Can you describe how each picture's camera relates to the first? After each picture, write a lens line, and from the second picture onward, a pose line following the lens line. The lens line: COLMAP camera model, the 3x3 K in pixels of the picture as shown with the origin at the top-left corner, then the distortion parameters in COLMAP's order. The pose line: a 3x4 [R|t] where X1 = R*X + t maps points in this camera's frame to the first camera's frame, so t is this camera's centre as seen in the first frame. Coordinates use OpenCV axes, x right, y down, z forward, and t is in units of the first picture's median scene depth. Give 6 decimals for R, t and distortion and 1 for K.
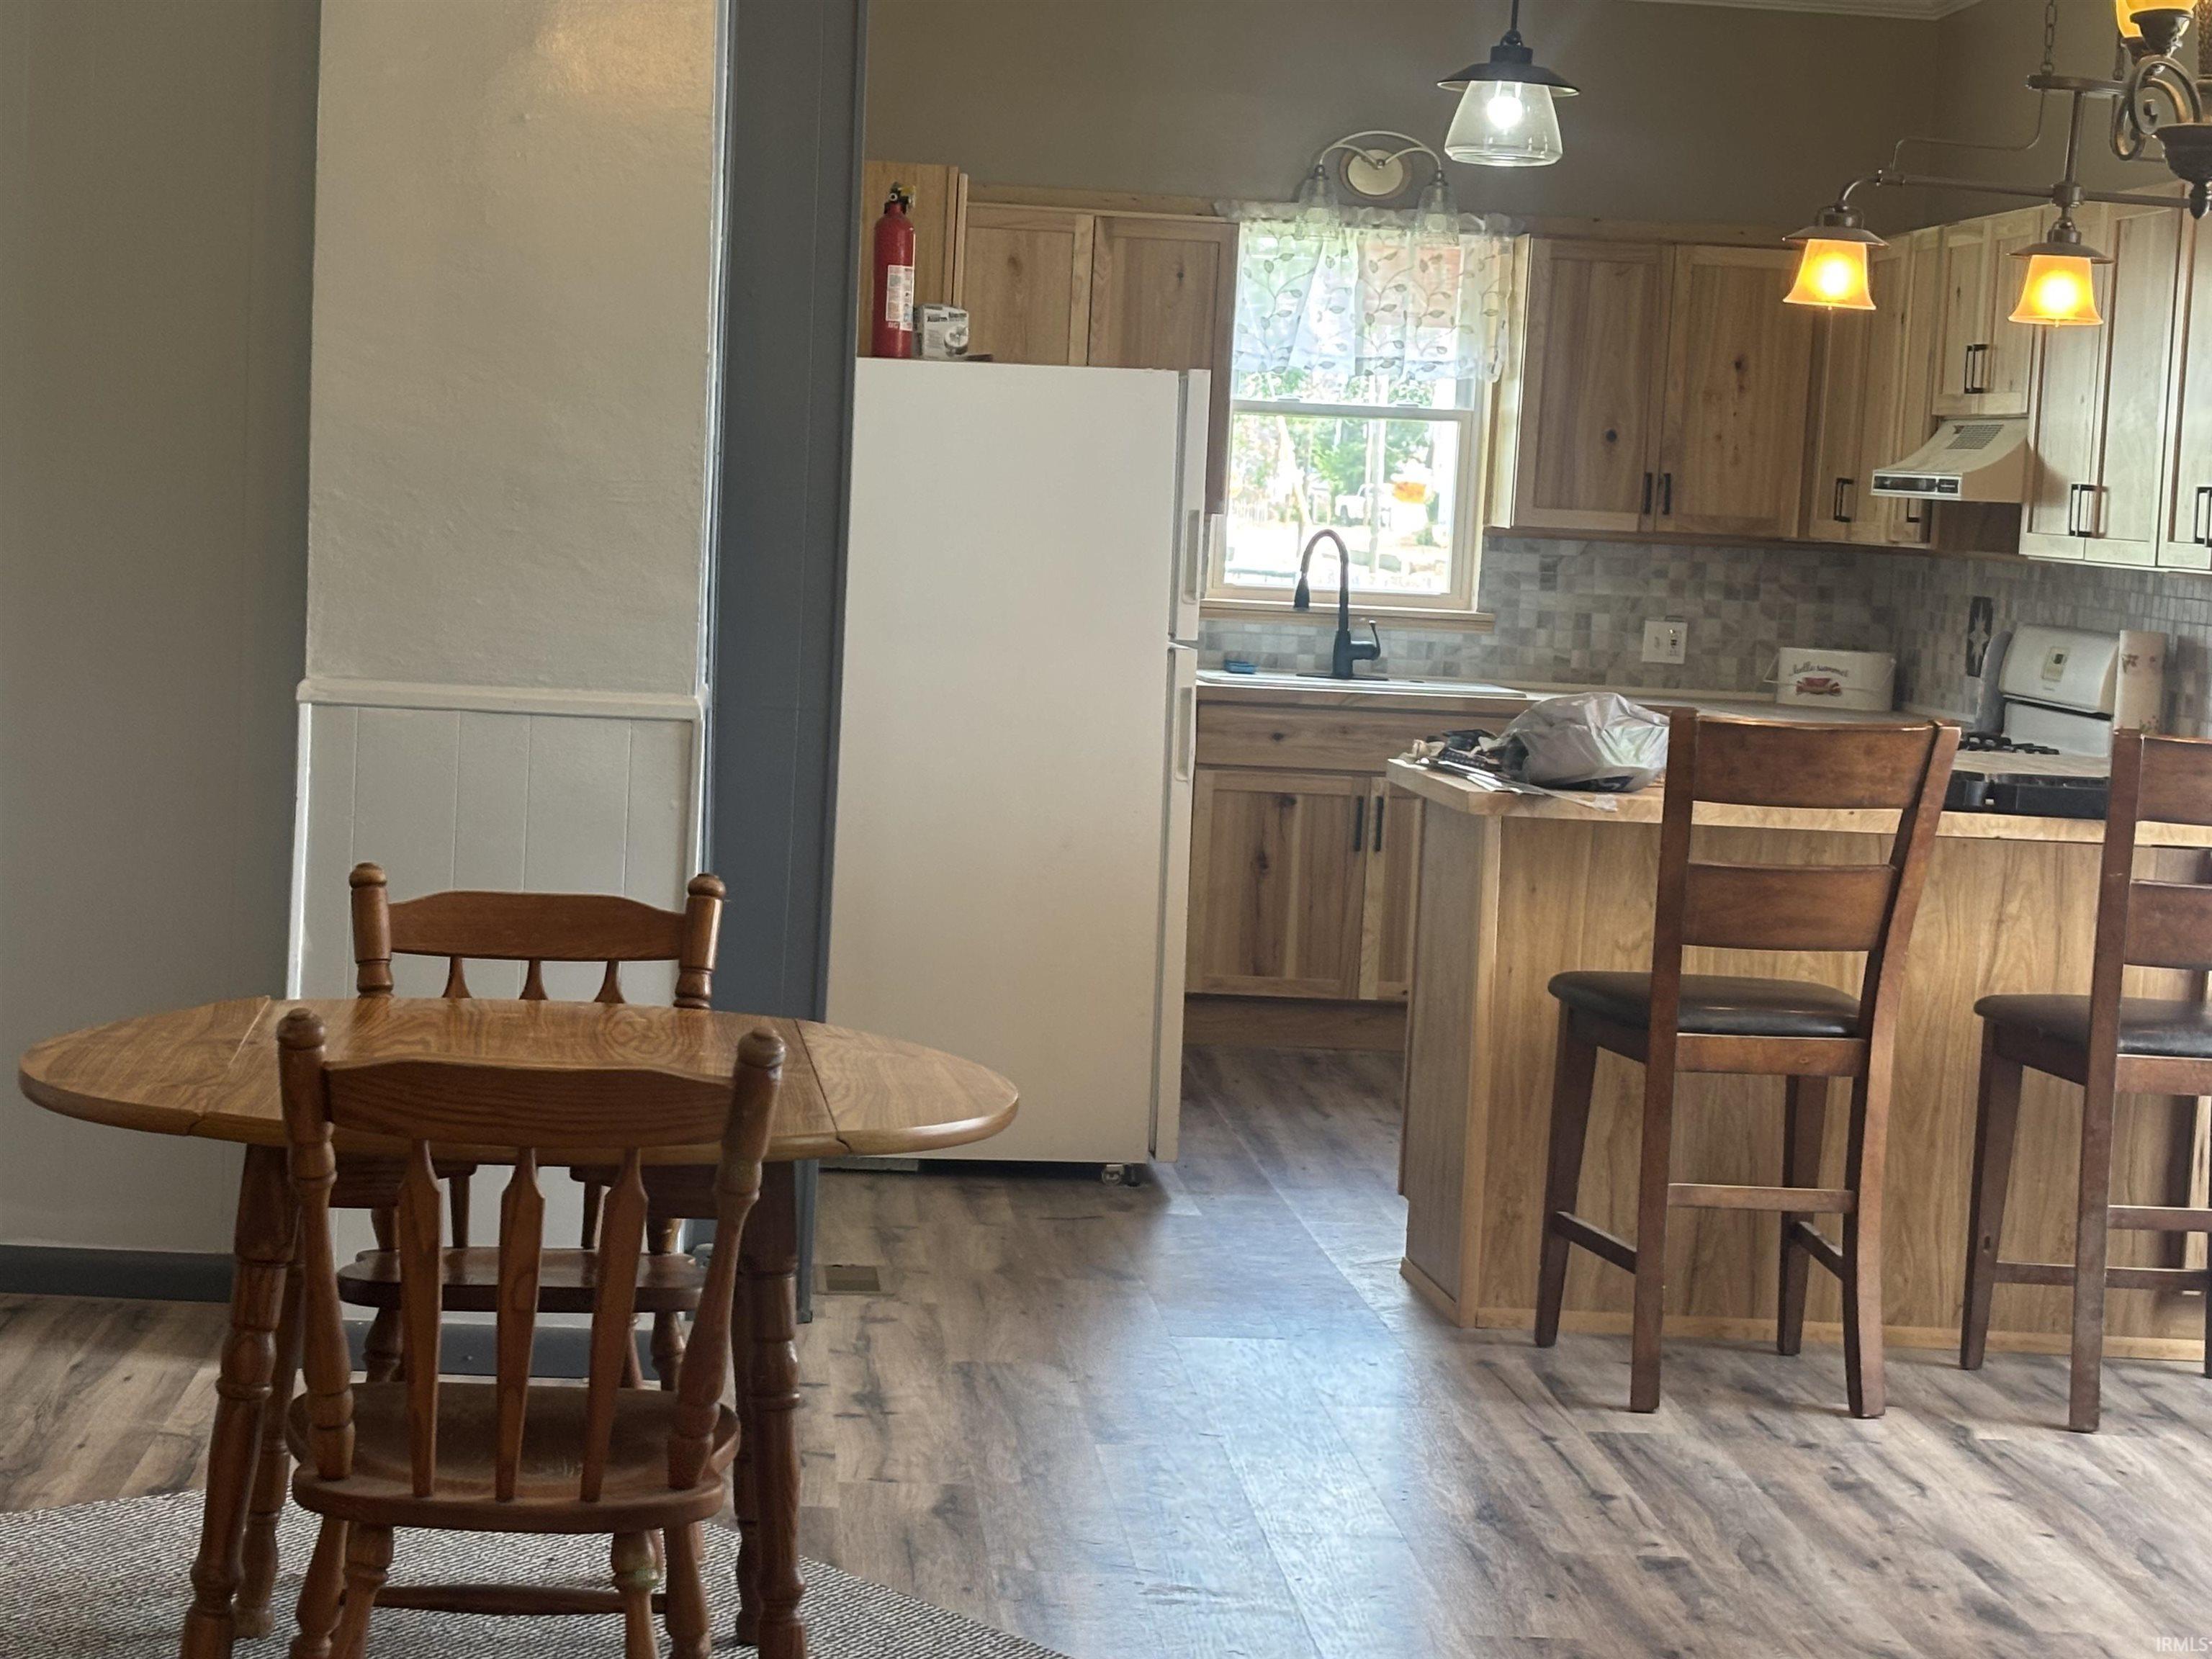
lens RADIAL K [[4127.8, 0, 1105.1], [0, 4127.8, 843.4], [0, 0, 1]] dist [0.325699, -1.431222]
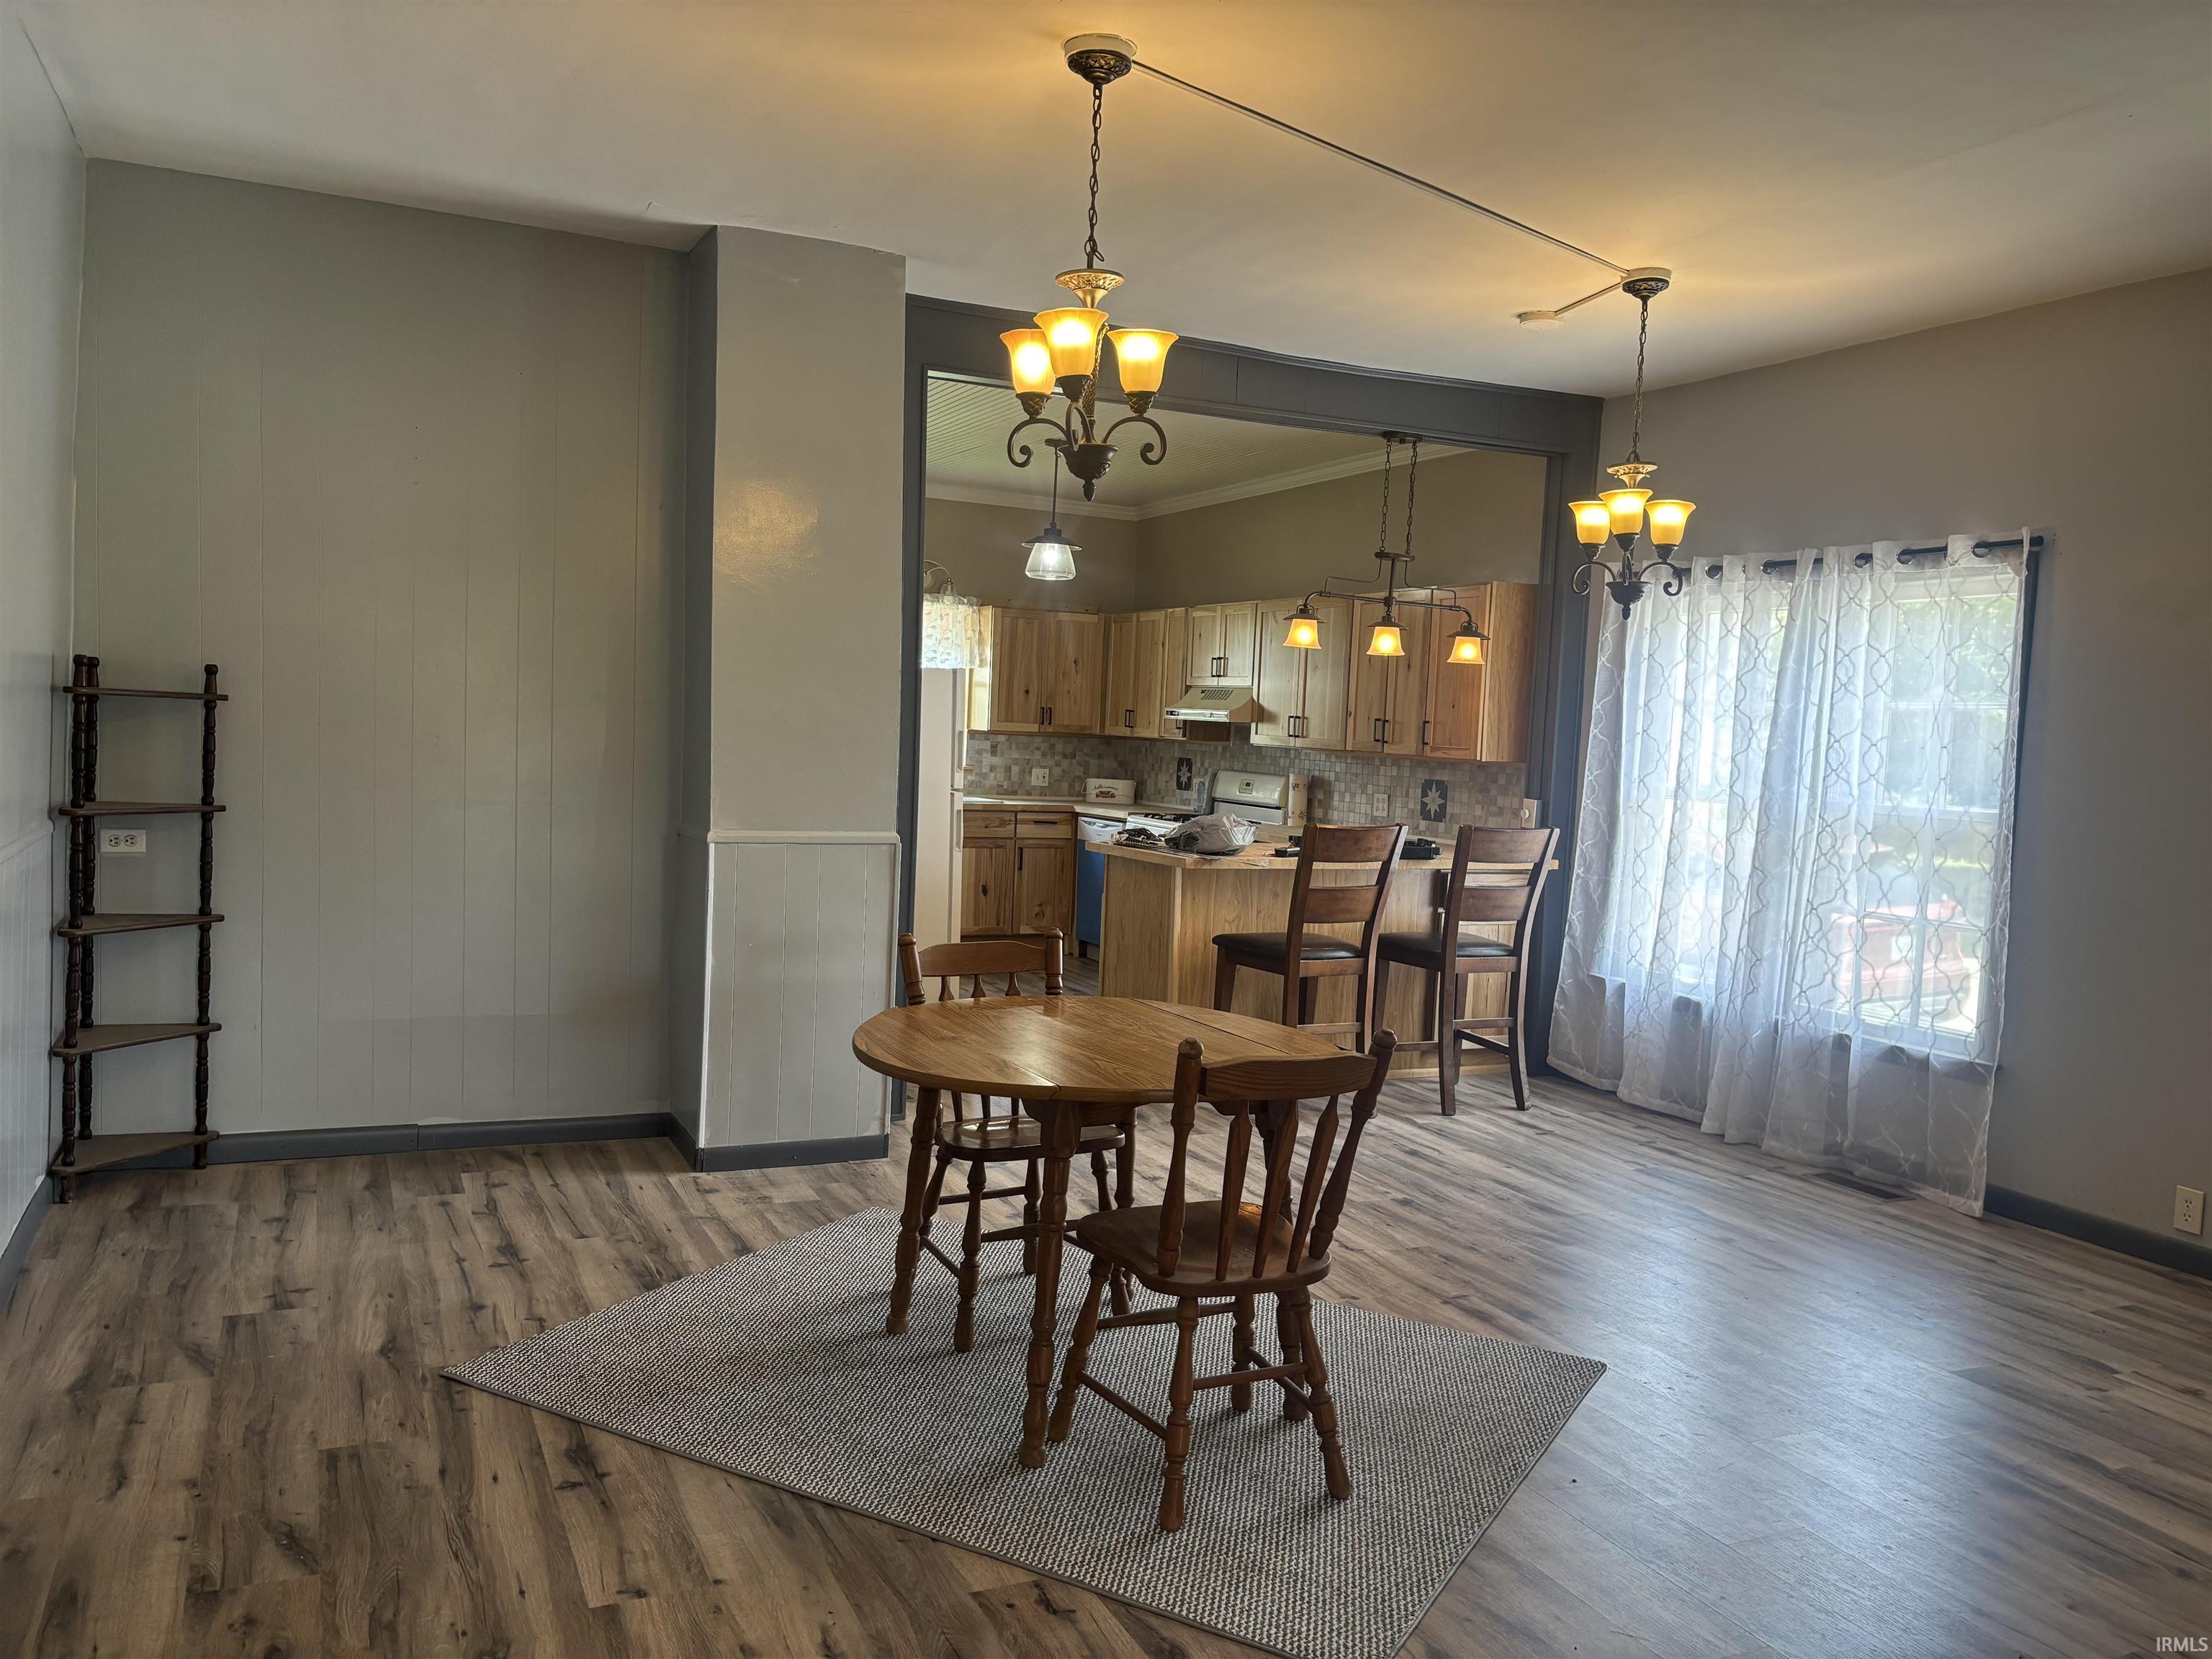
lens RADIAL K [[1640.4, 0, 1091.8], [0, 1640.4, 856.0], [0, 0, 1]] dist [0.095294, -0.087562]
pose [[0.937100, -0.039773, 0.346789, -0.190134], [0.035275, 0.999192, 0.019277, -0.023062], [-0.347275, -0.005832, 0.937745, 0.118095]]
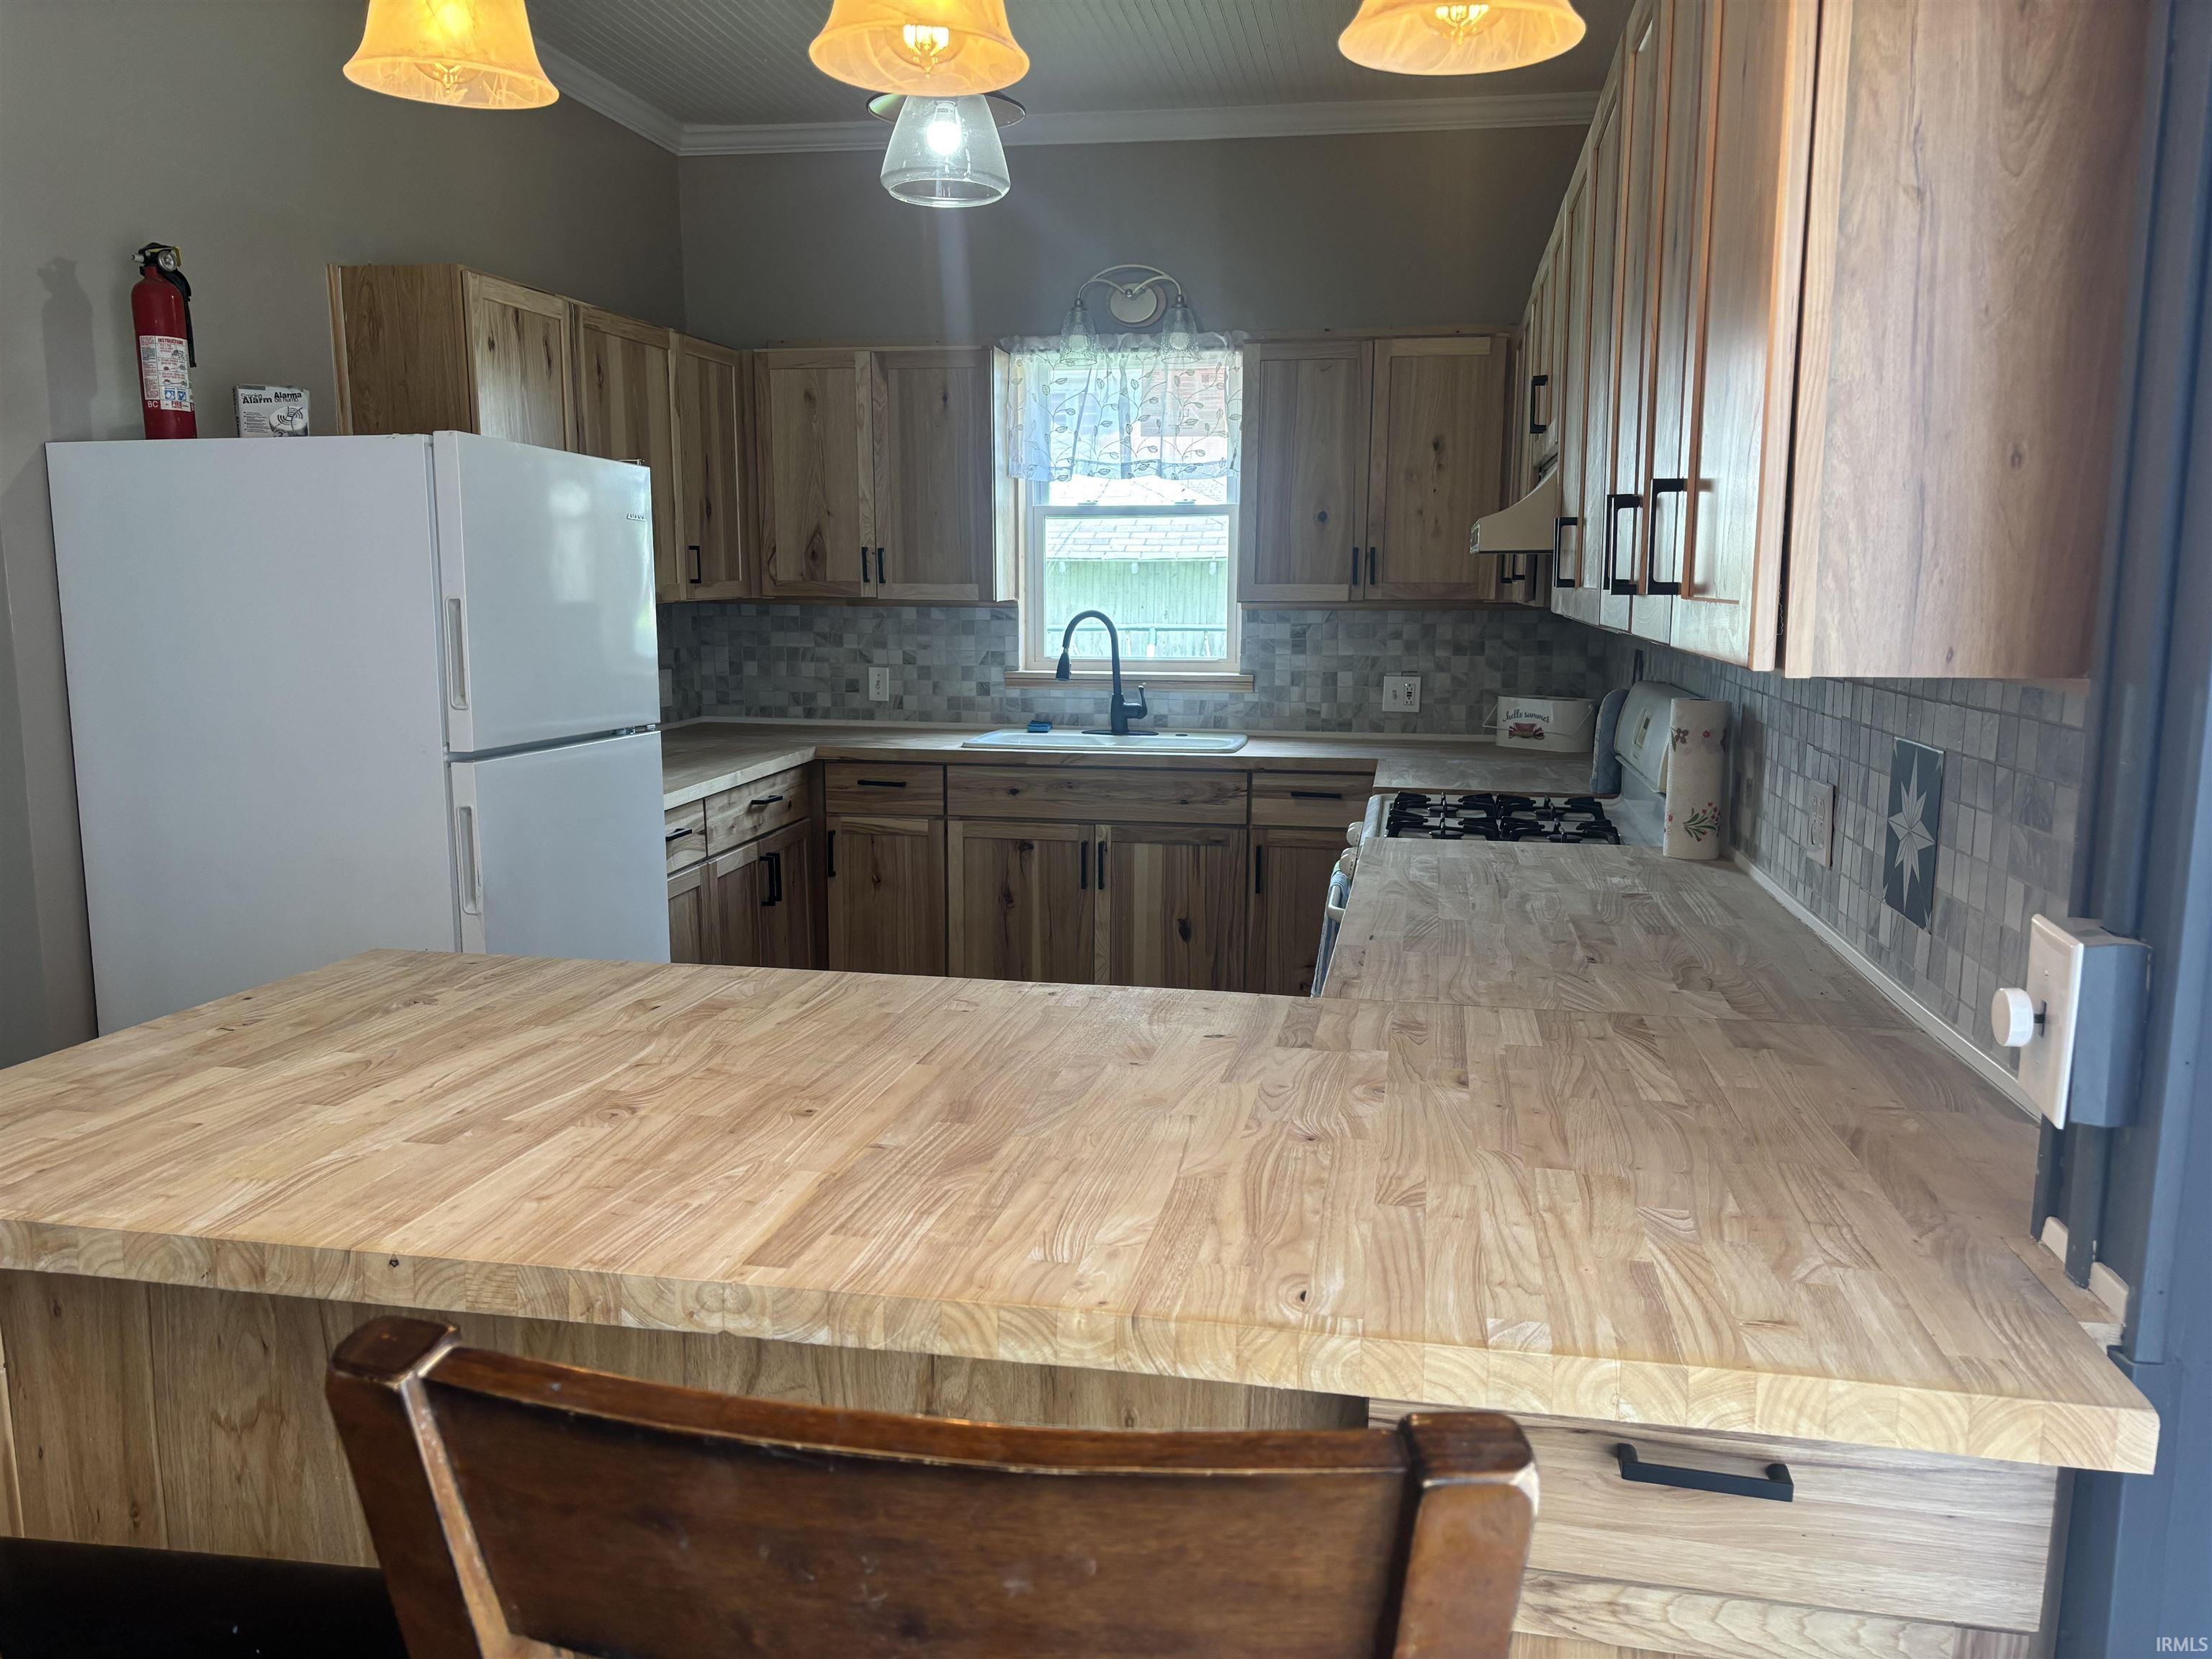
lens RADIAL K [[1640.4, 0, 1091.8], [0, 1640.4, 856.0], [0, 0, 1]] dist [0.095294, -0.087562]
pose [[0.960058, -0.003491, -0.279779, 0.206091], [0.022976, 0.997529, 0.066396, -0.040693], [0.278856, -0.070172, 0.957766, 0.600614]]
